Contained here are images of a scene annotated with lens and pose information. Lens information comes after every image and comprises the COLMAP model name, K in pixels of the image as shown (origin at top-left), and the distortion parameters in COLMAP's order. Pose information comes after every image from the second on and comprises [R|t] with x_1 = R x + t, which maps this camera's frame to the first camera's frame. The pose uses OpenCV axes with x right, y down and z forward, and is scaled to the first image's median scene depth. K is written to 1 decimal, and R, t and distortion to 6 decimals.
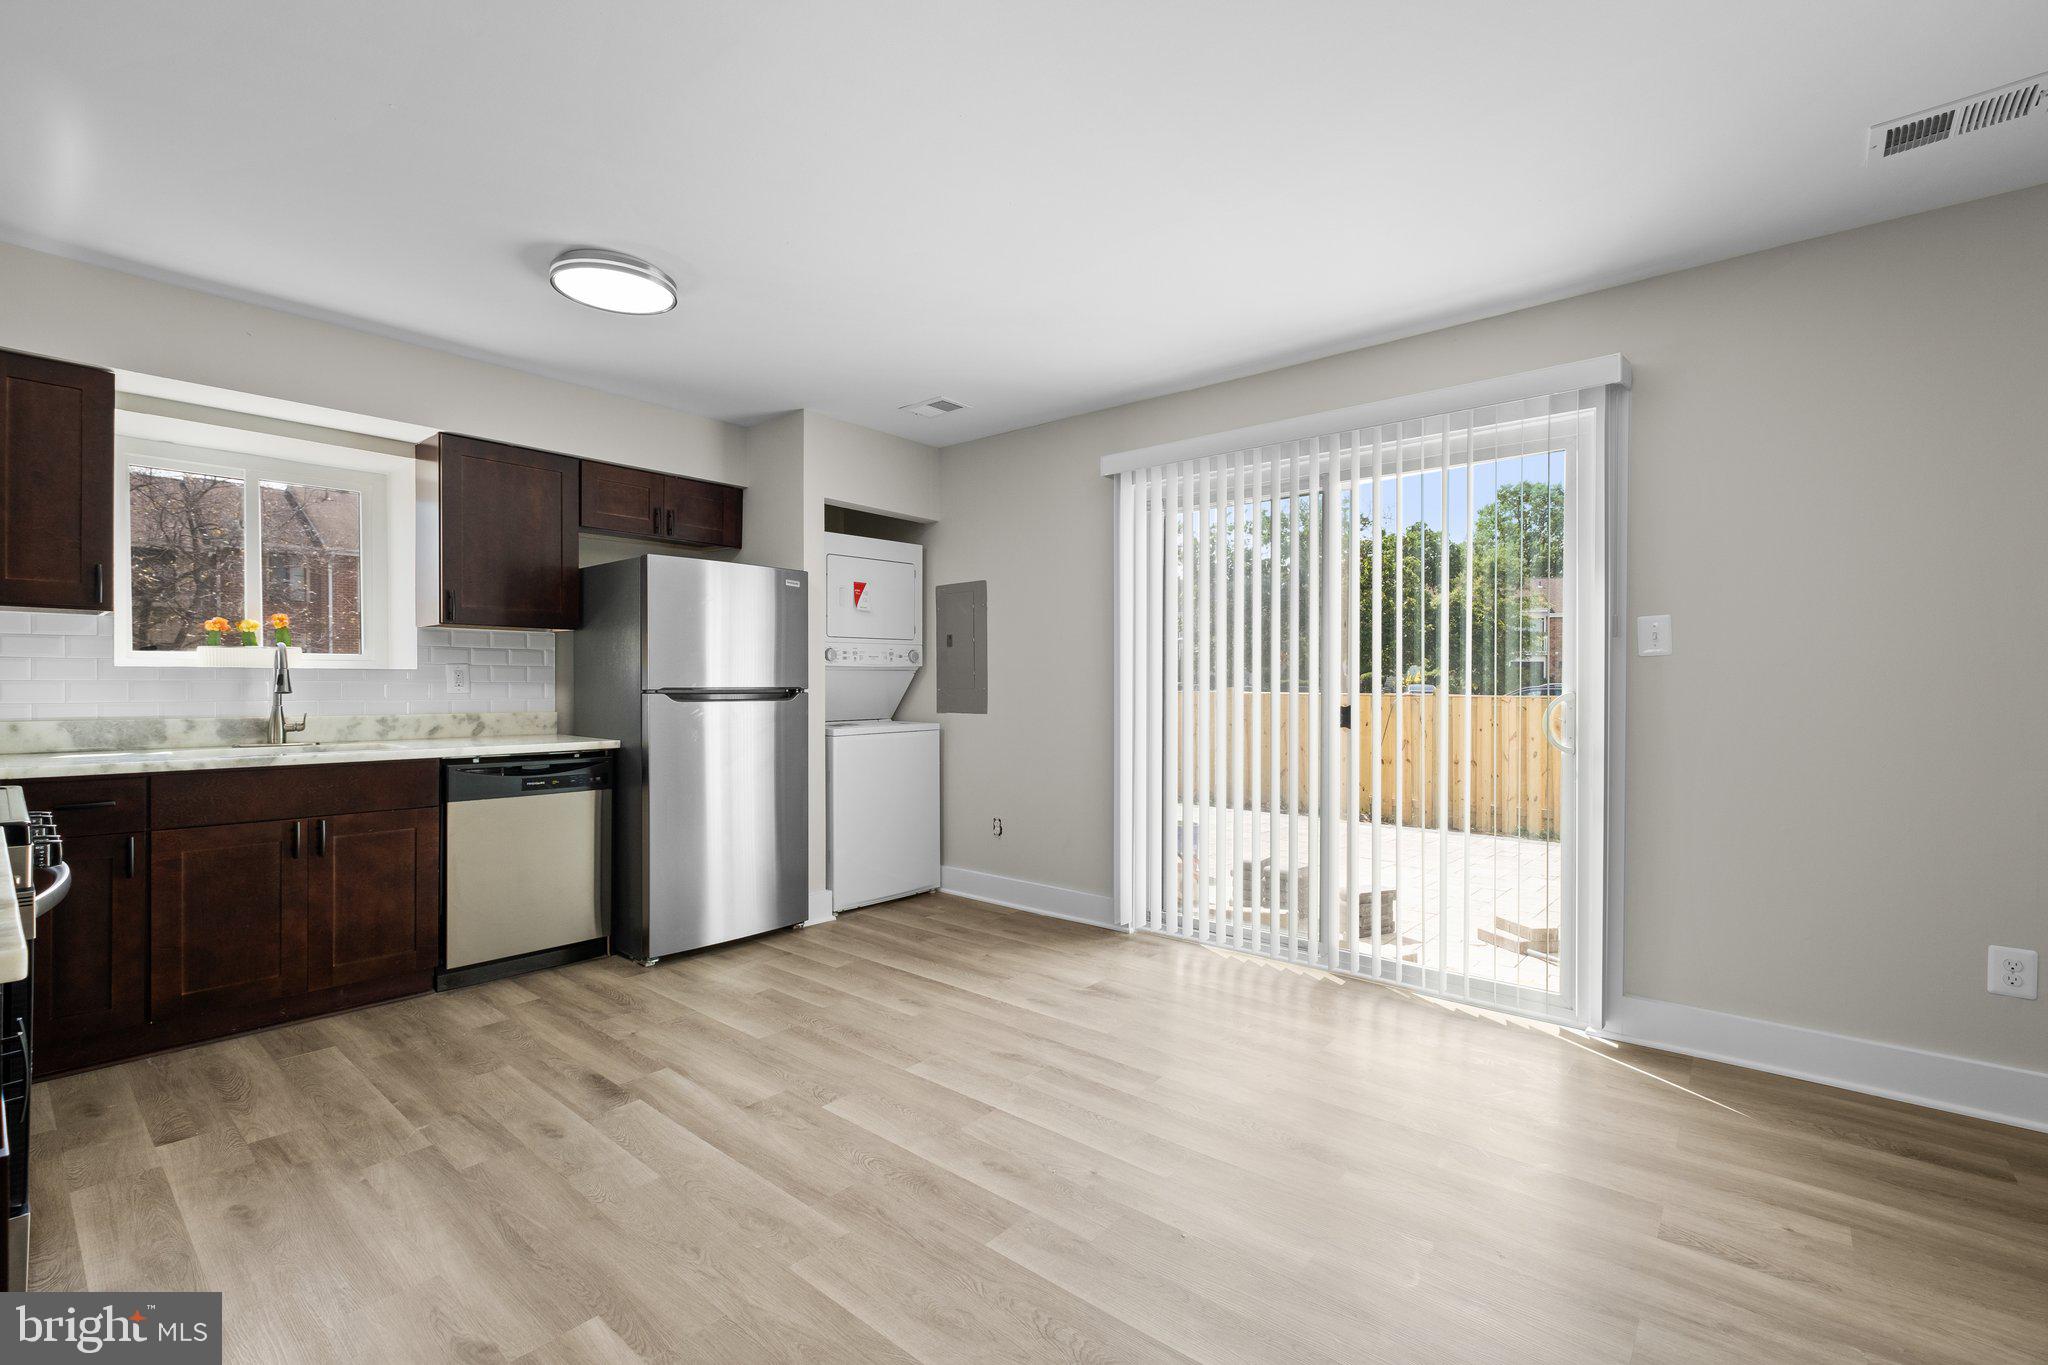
lens RADIAL K [[886.9, 0, 1043.4], [0, 886.9, 690.8], [0, 0, 1]] dist [0.005531, -0.006299]
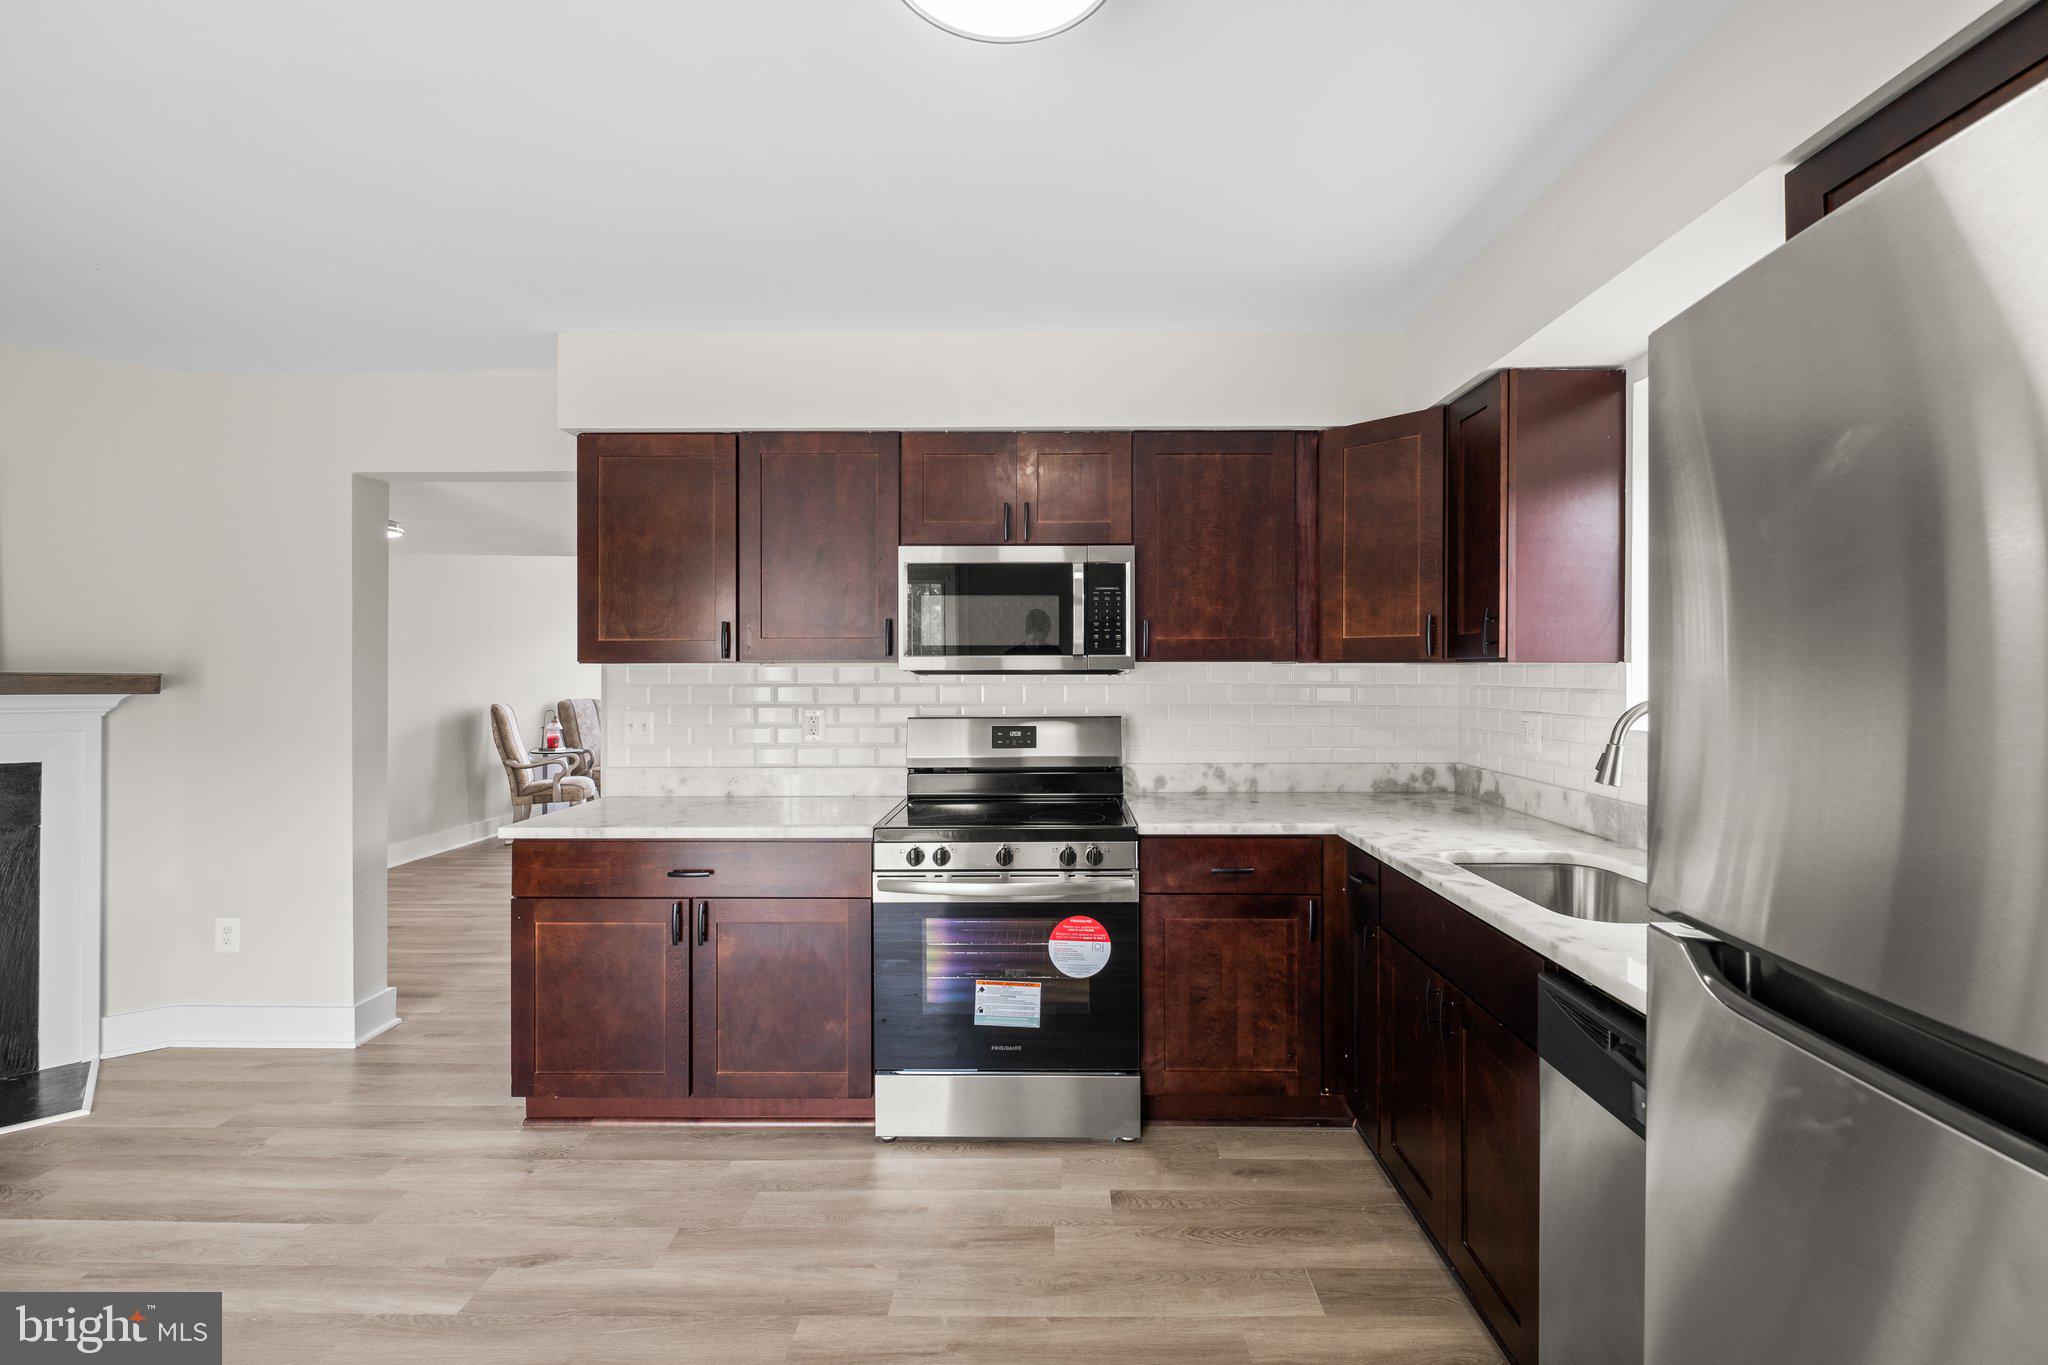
lens RADIAL K [[886.9, 0, 1044.2], [0, 886.9, 669.3], [0, 0, 1]] dist [0.005531, -0.006299]
pose [[-0.779295, -0.005656, -0.626631, -0.189164], [-0.008430, 0.999963, 0.001457, -0.070467], [0.626600, 0.006418, -0.779314, 1.202251]]
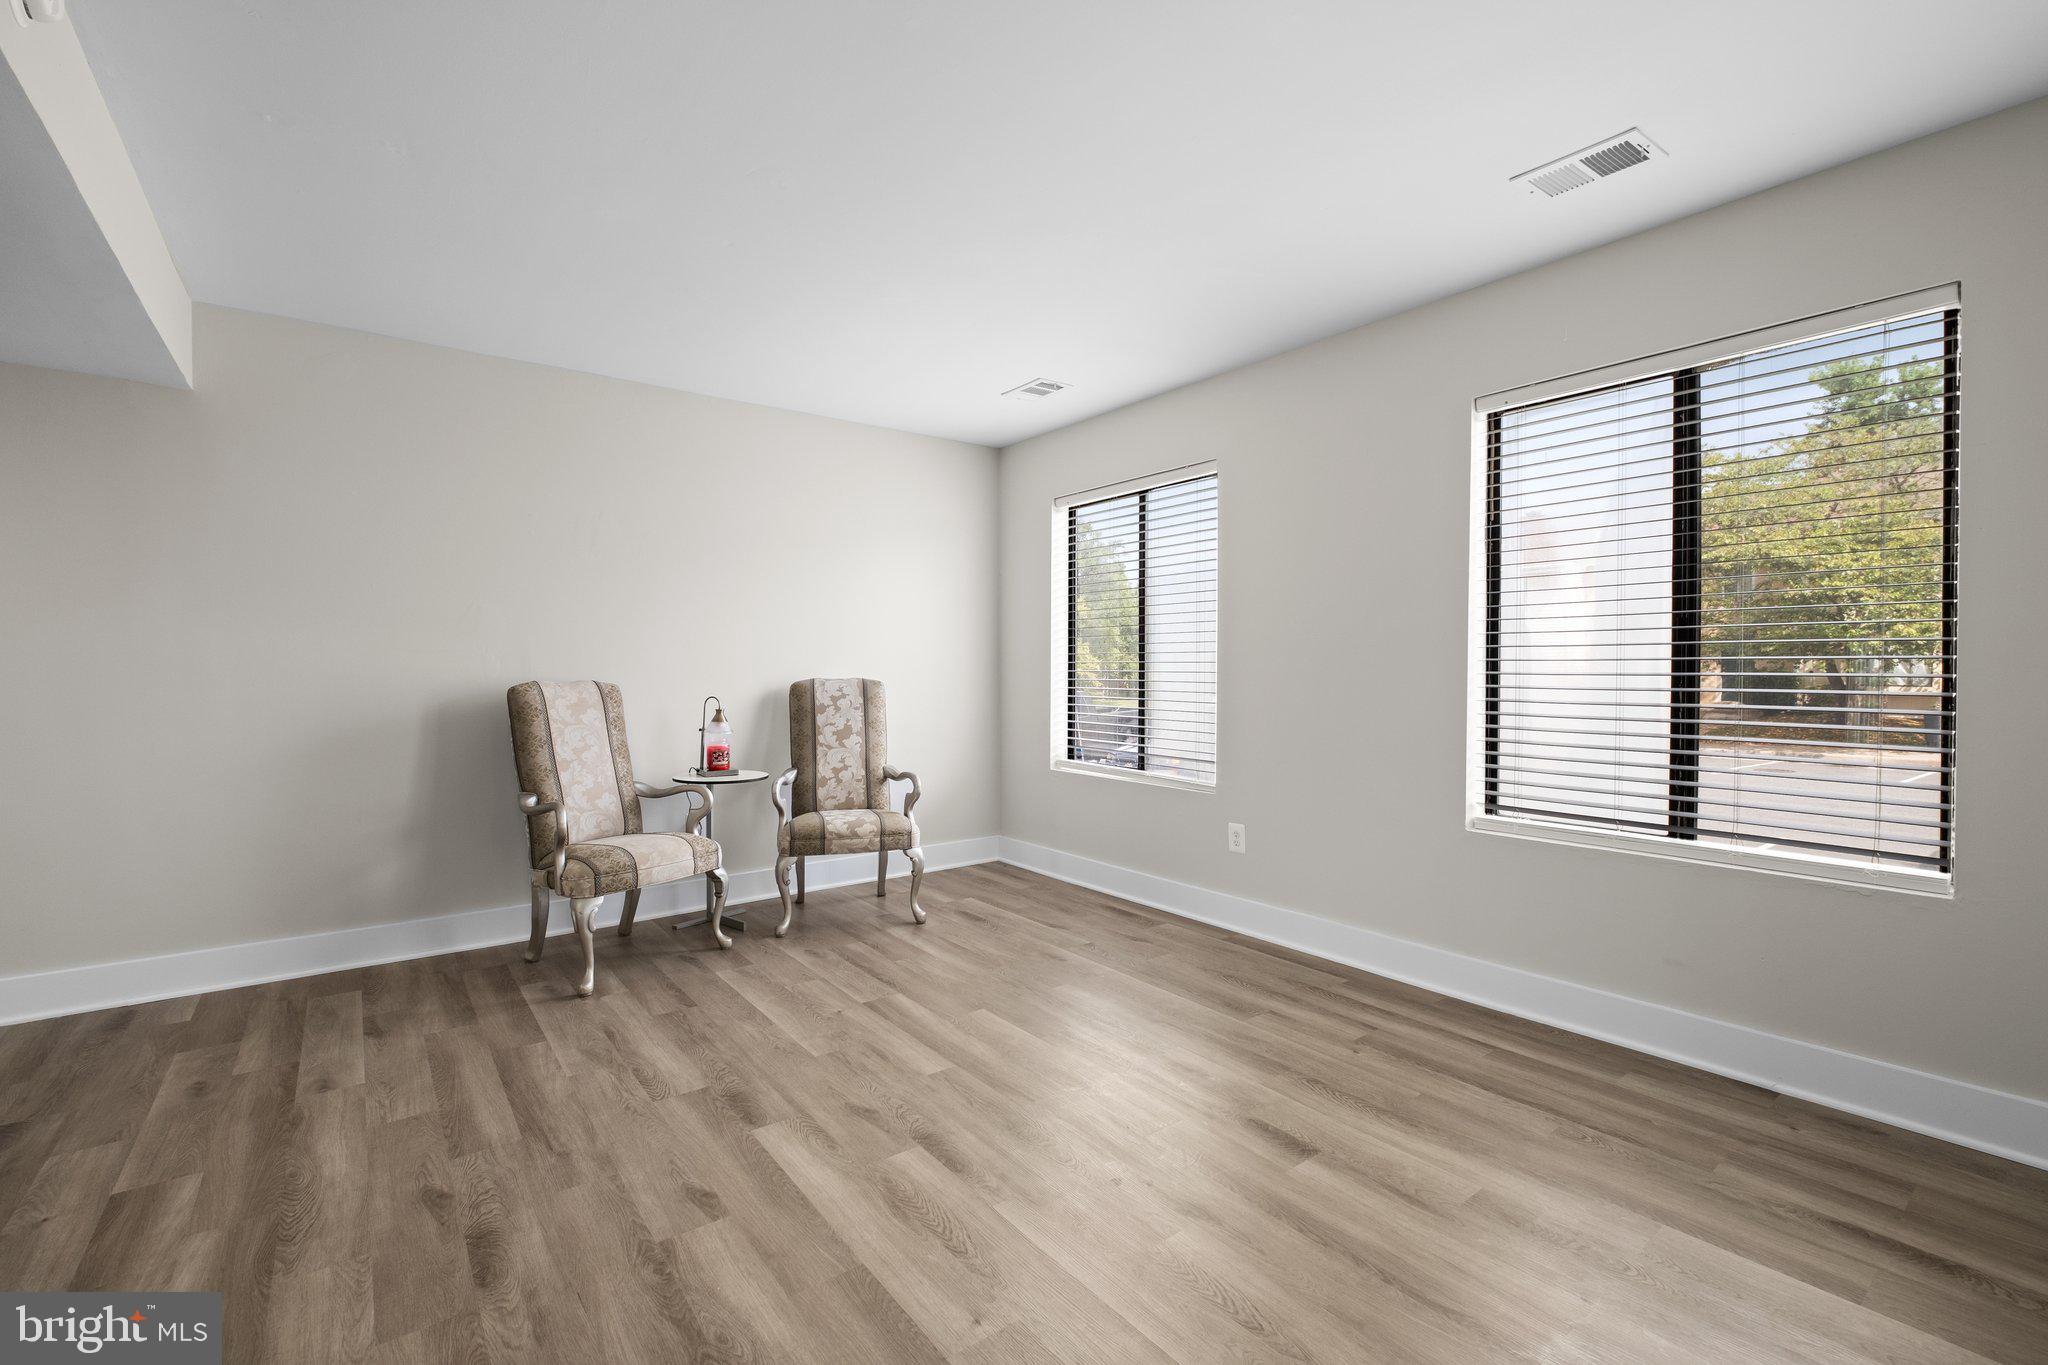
lens RADIAL K [[886.9, 0, 1045.5], [0, 886.9, 678.2], [0, 0, 1]] dist [0.005531, -0.006299]
pose [[-0.975092, -0.003971, 0.221765, -1.360820], [0.000939, 0.999757, 0.022033, -0.000918], [-0.221798, 0.021693, -0.974851, -0.349948]]
